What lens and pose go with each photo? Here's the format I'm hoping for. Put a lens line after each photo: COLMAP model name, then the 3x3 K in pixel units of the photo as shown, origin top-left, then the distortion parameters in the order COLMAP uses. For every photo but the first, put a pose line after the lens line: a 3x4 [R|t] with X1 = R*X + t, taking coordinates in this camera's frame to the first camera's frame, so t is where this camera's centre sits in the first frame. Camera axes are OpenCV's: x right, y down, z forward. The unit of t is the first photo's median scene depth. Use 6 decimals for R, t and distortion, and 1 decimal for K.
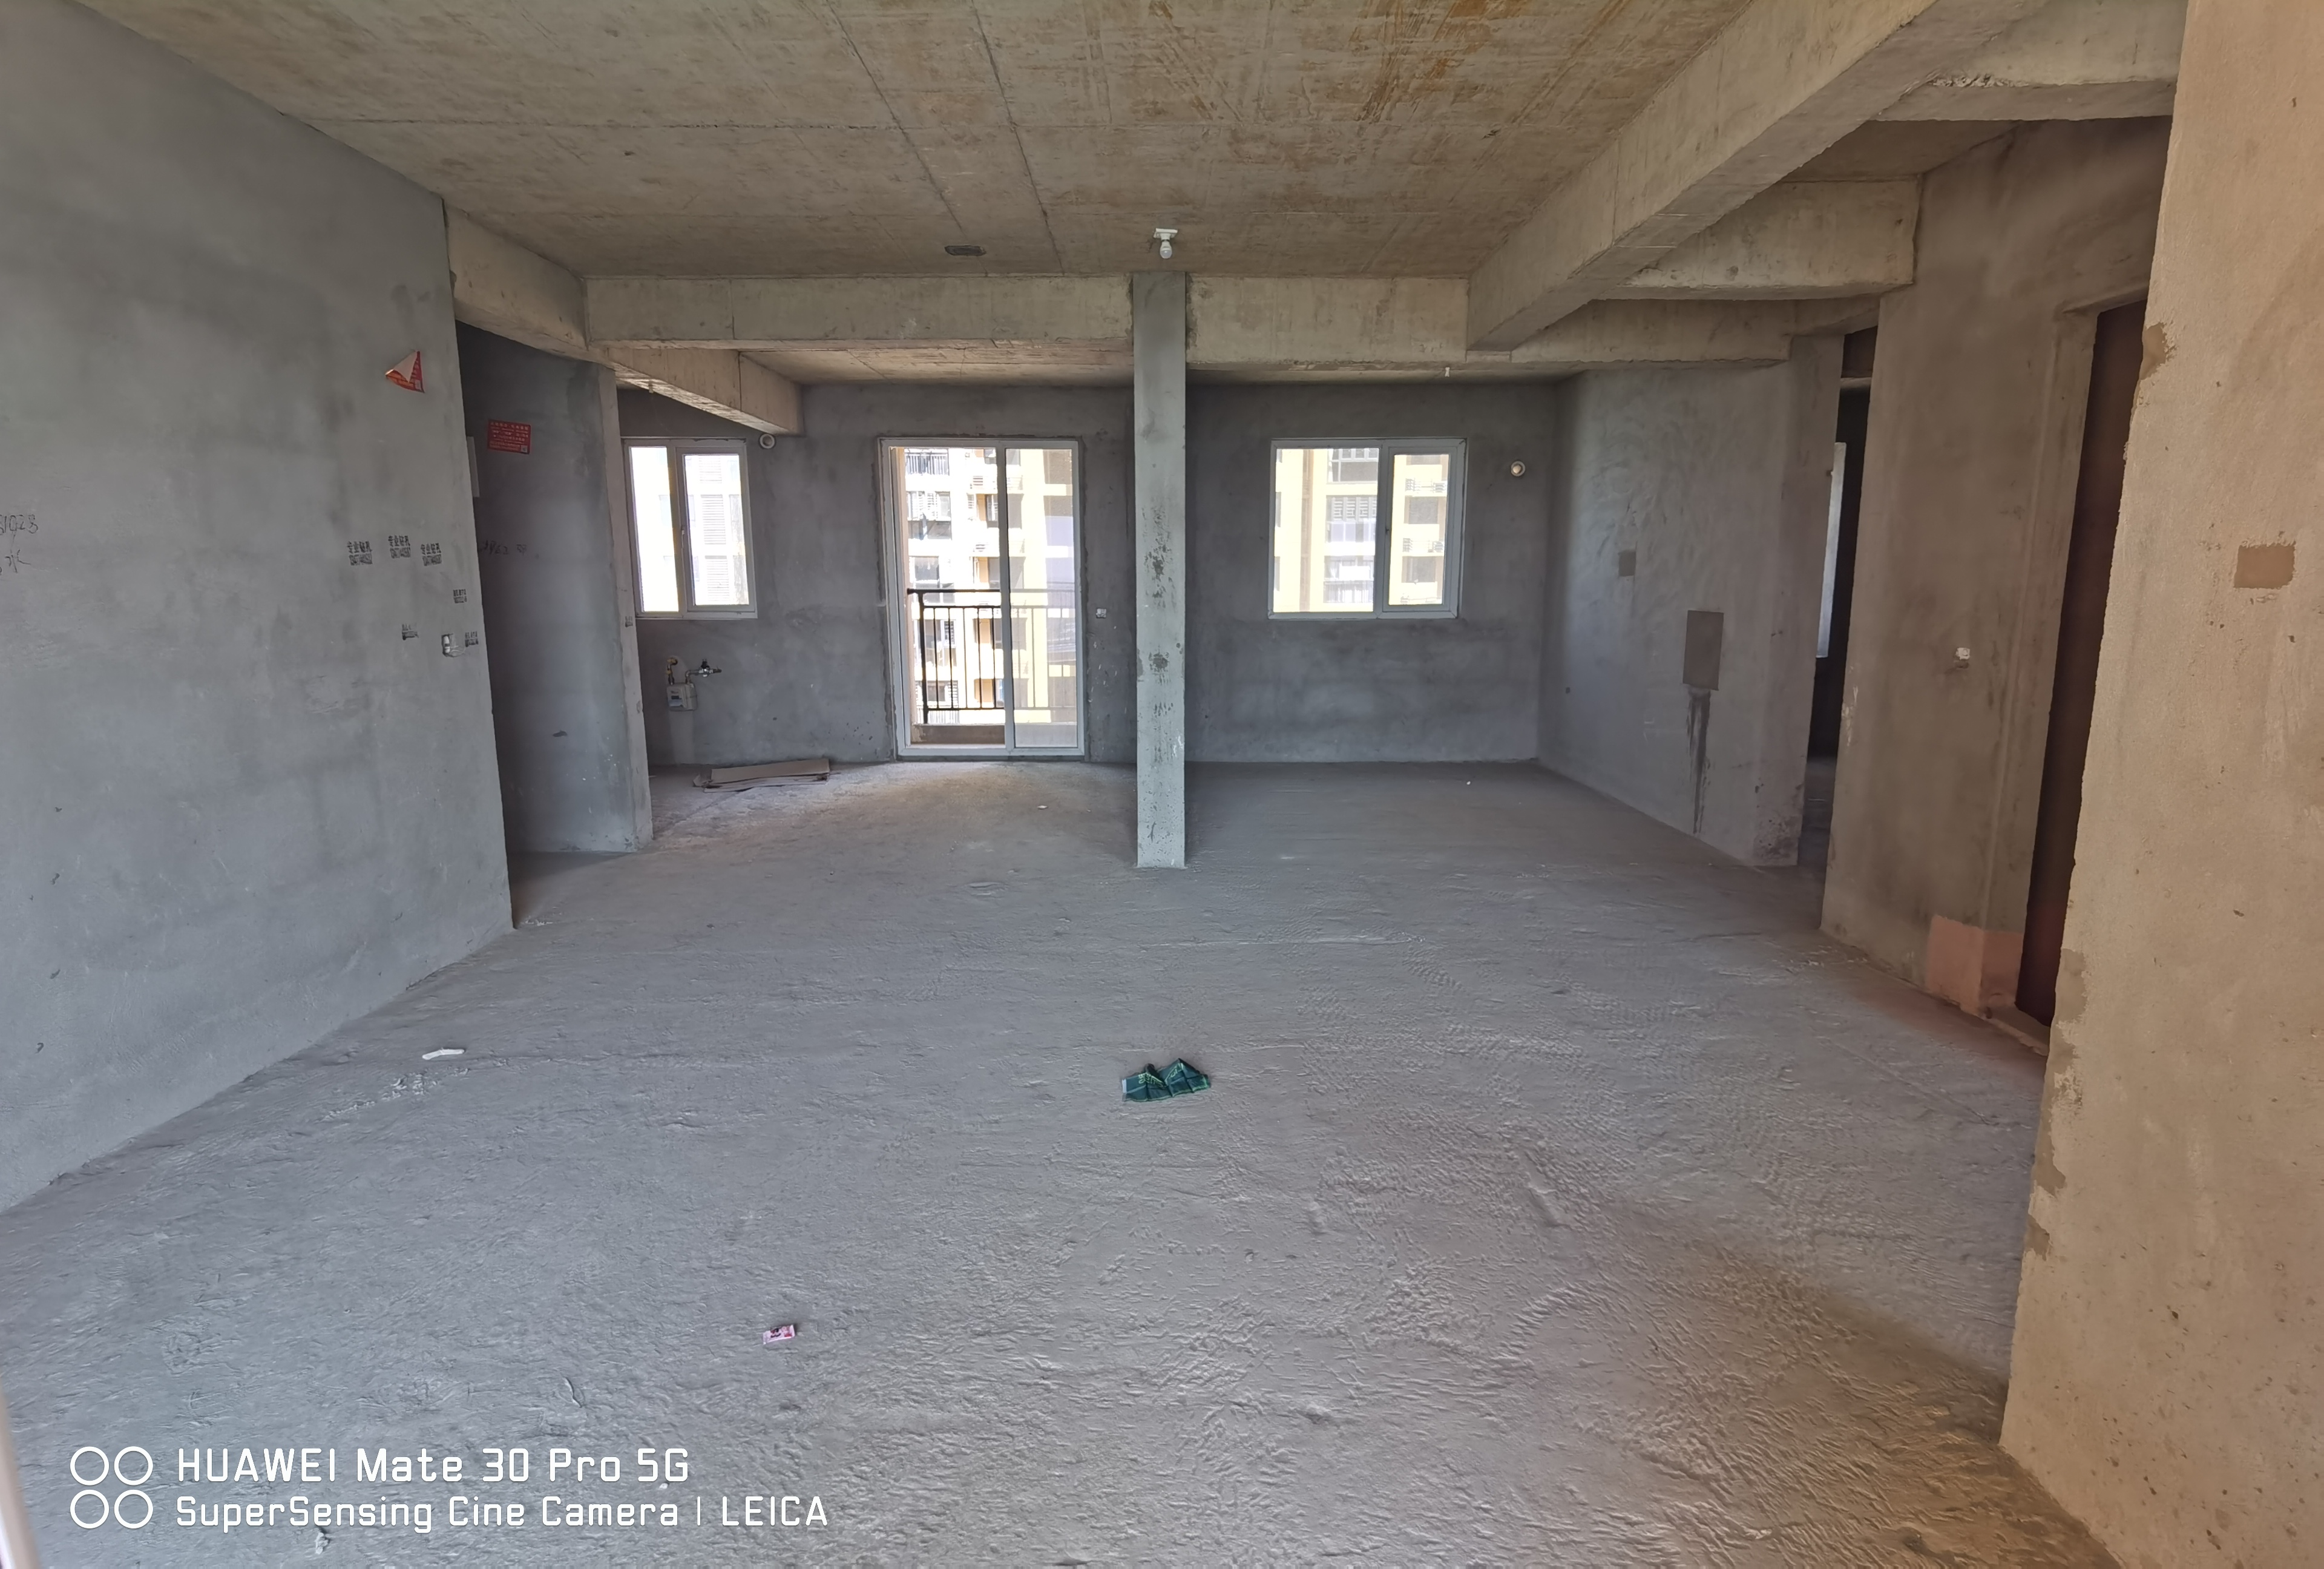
lens RADIAL K [[1211.7, 0, 1168.3], [0, 1211.7, 788.2], [0, 0, 1]] dist [0.022015, -0.002797]
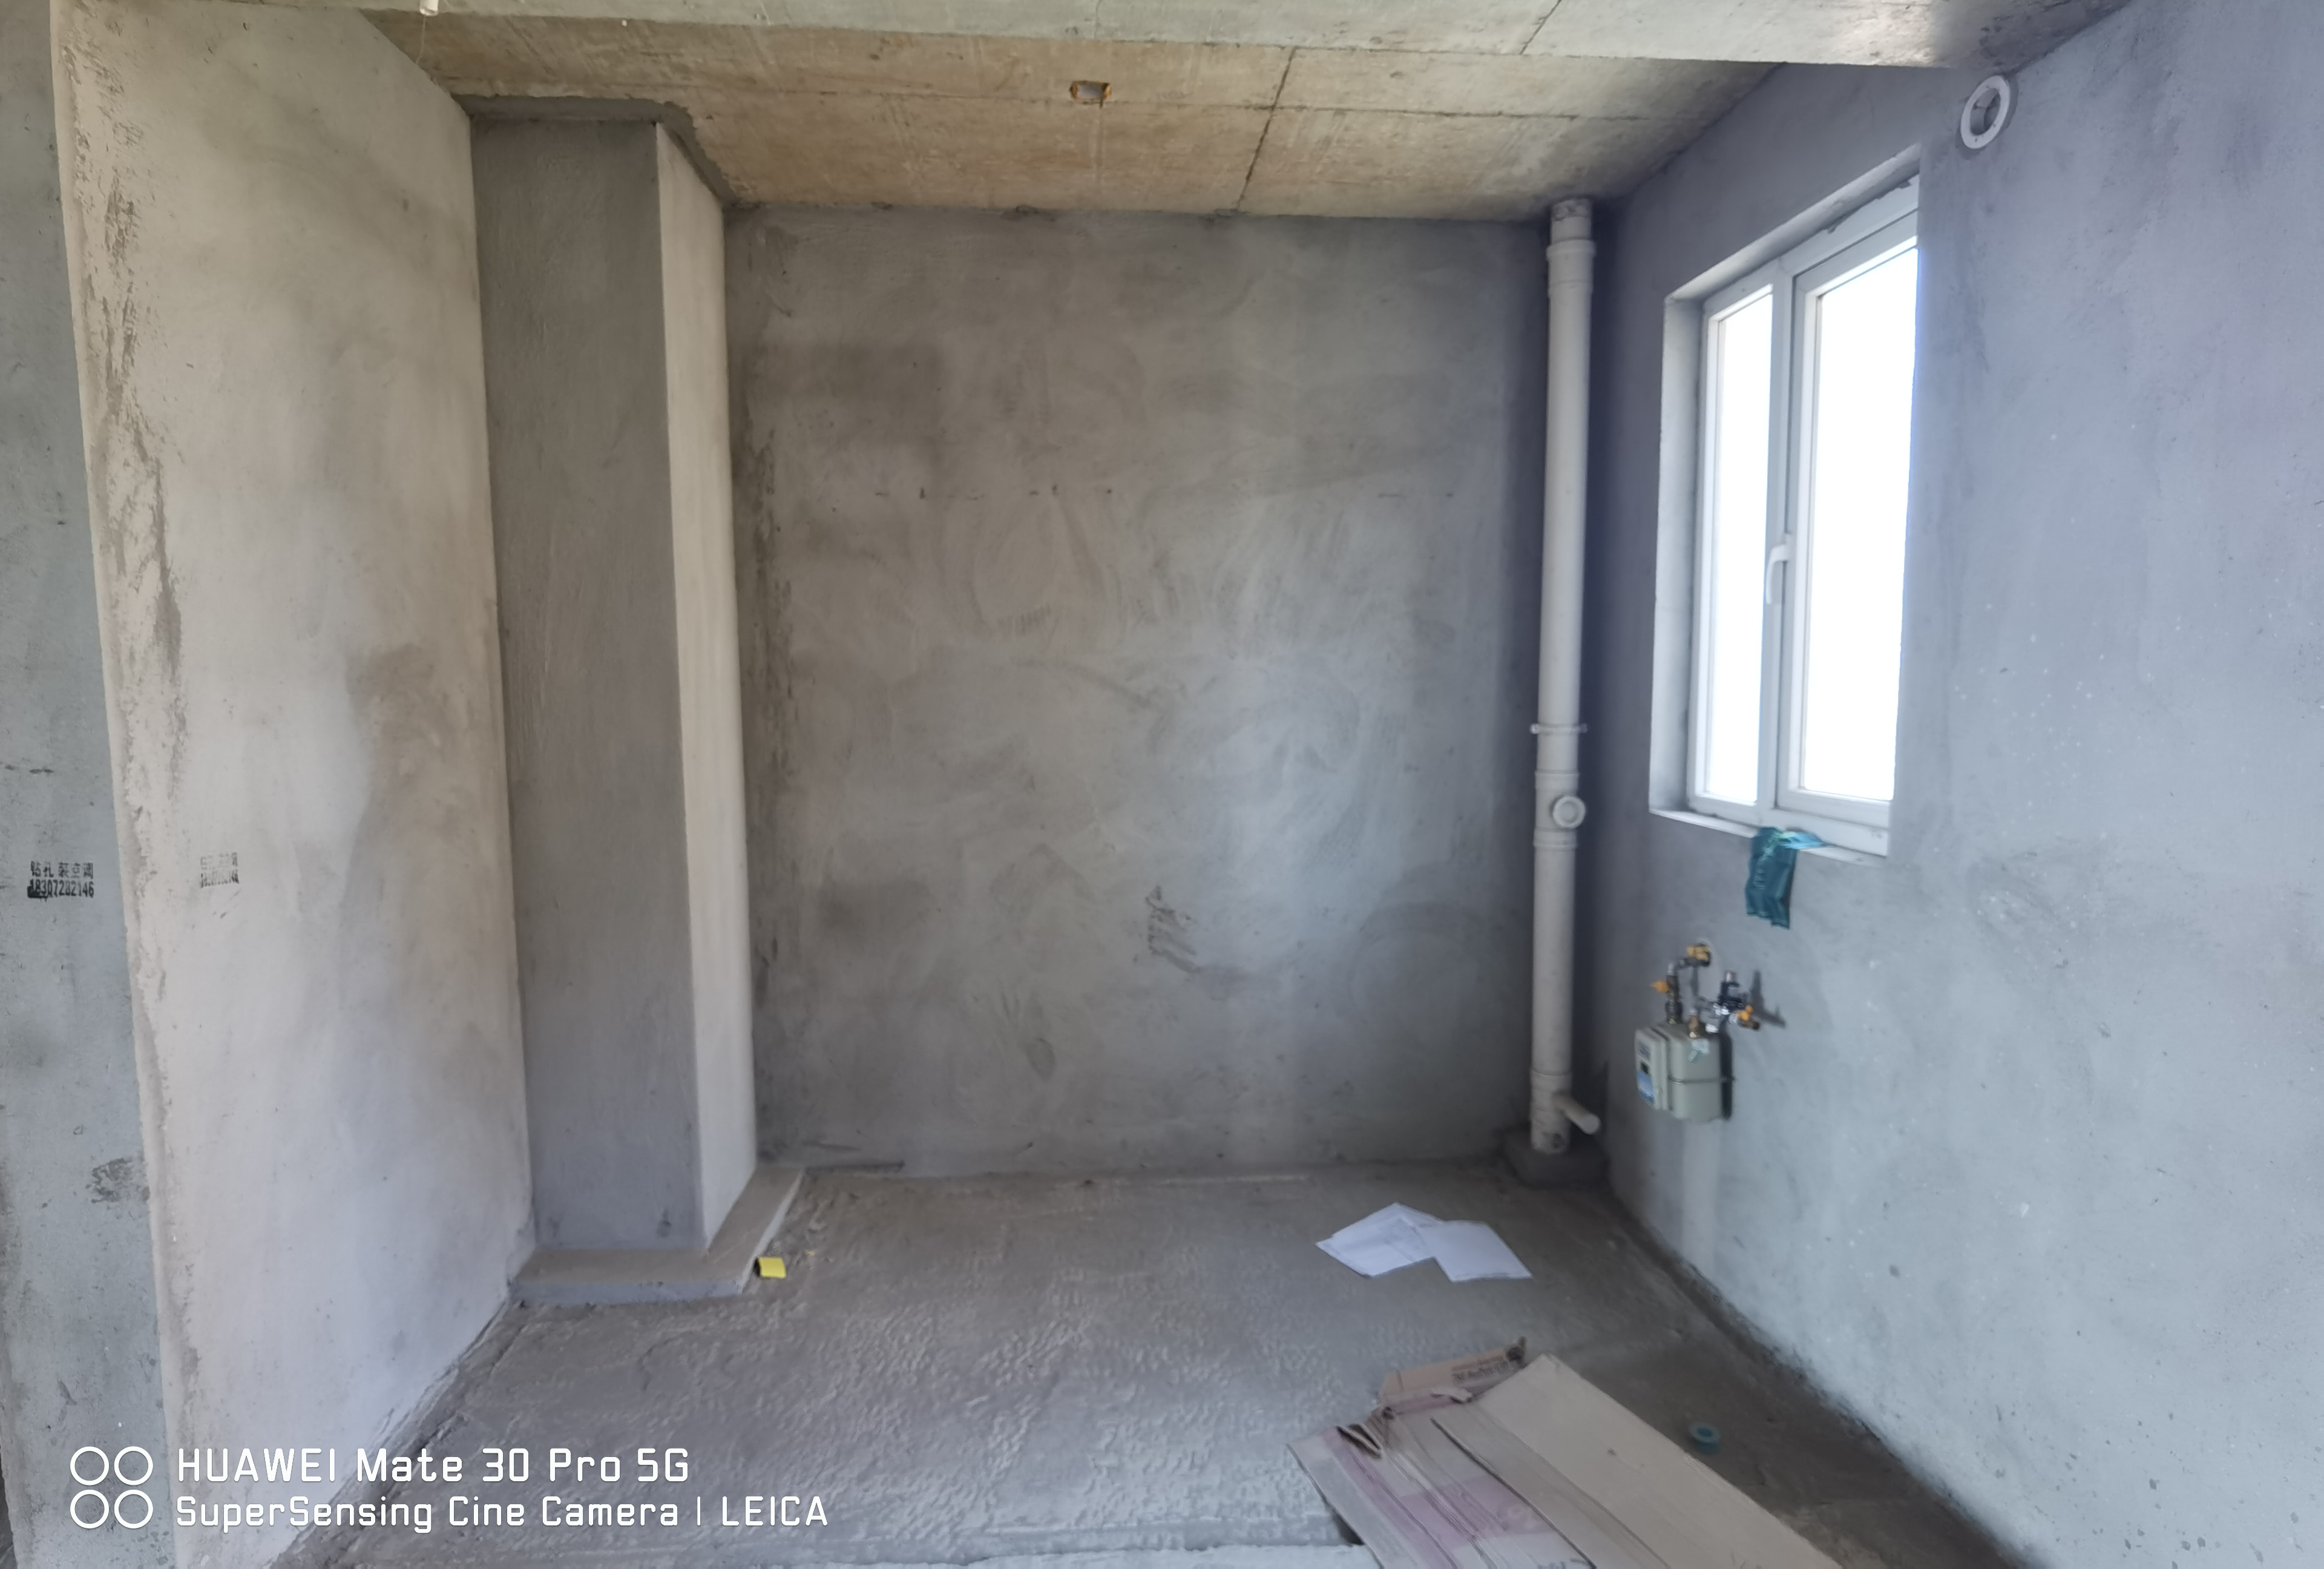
lens RADIAL K [[1211.7, 0, 1167.9], [0, 1211.7, 795.4], [0, 0, 1]] dist [0.022015, -0.002797]
pose [[0.073944, 0.095994, -0.992632, -0.099547], [-0.161442, 0.983380, 0.083073, -0.150276], [0.984108, 0.154109, 0.088213, 0.827550]]
